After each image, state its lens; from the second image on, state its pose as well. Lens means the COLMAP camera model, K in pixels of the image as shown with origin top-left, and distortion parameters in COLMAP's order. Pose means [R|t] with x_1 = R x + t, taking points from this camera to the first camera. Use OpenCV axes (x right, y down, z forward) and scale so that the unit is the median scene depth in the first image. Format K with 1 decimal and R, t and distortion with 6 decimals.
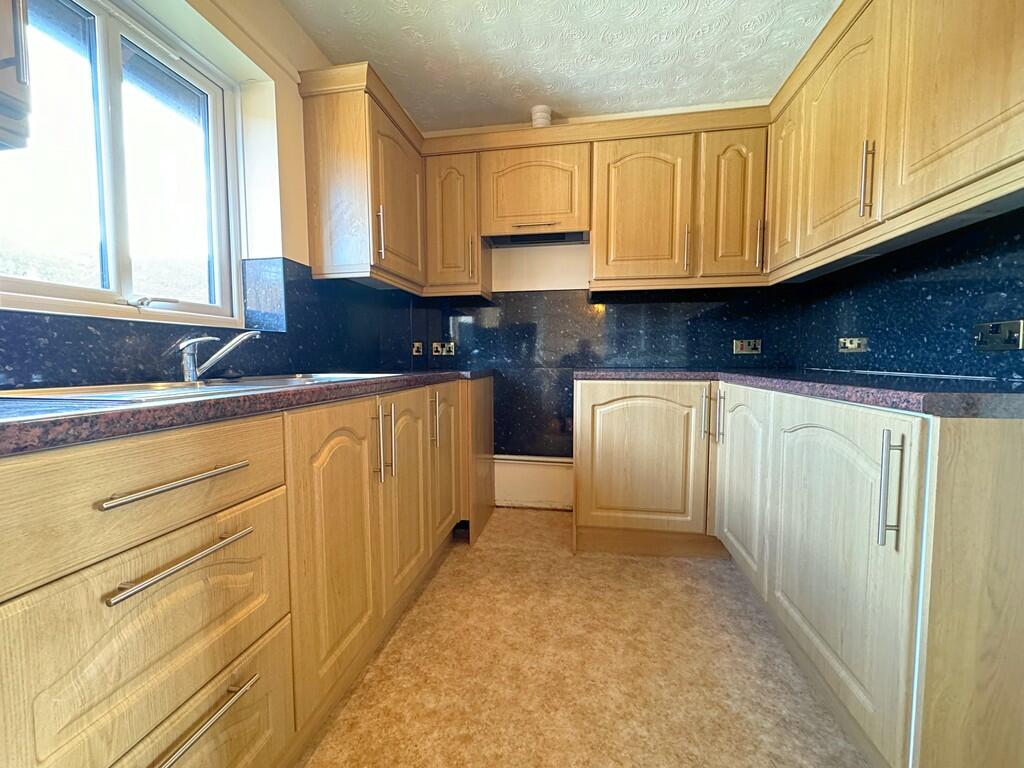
lens RADIAL K [[411.8, 0, 511.4], [0, 411.8, 385.0], [0, 0, 1]] dist [-0.002775, -0.000127]
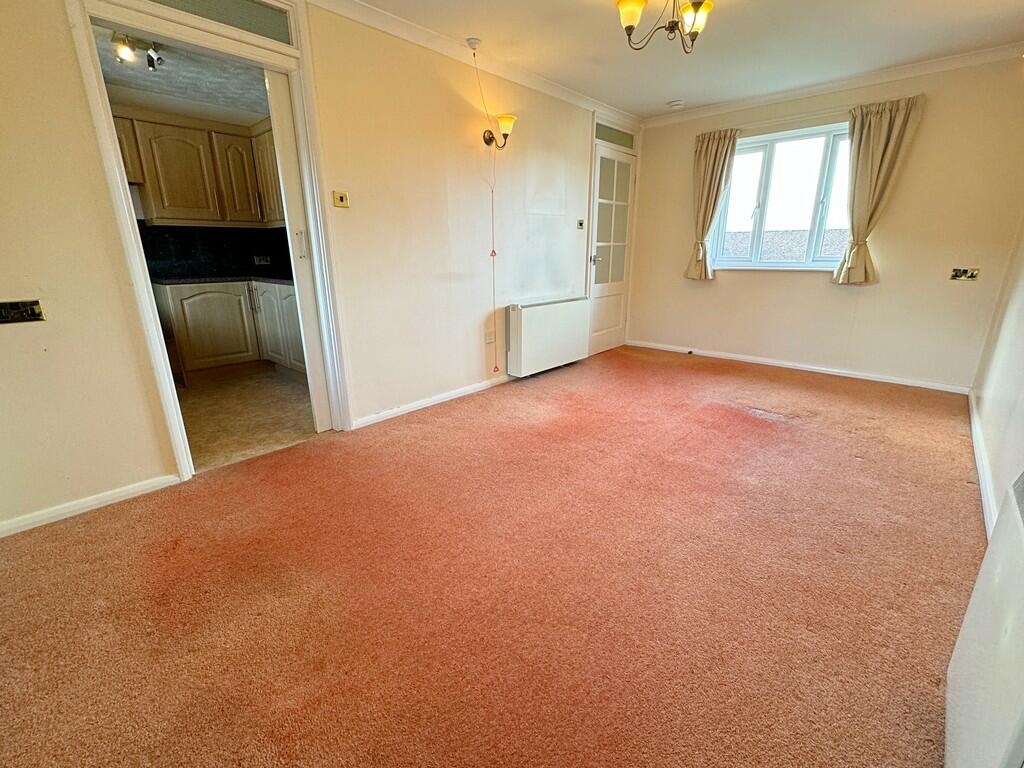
lens RADIAL K [[450.7, 0, 514.7], [0, 450.7, 386.5], [0, 0, 1]] dist [-0.003300, -0.000244]
pose [[0.533234, -0.241825, 0.810668, -0.667951], [0.054589, 0.966111, 0.252287, 0.002523], [-0.844205, -0.090274, 0.528364, -1.198476]]
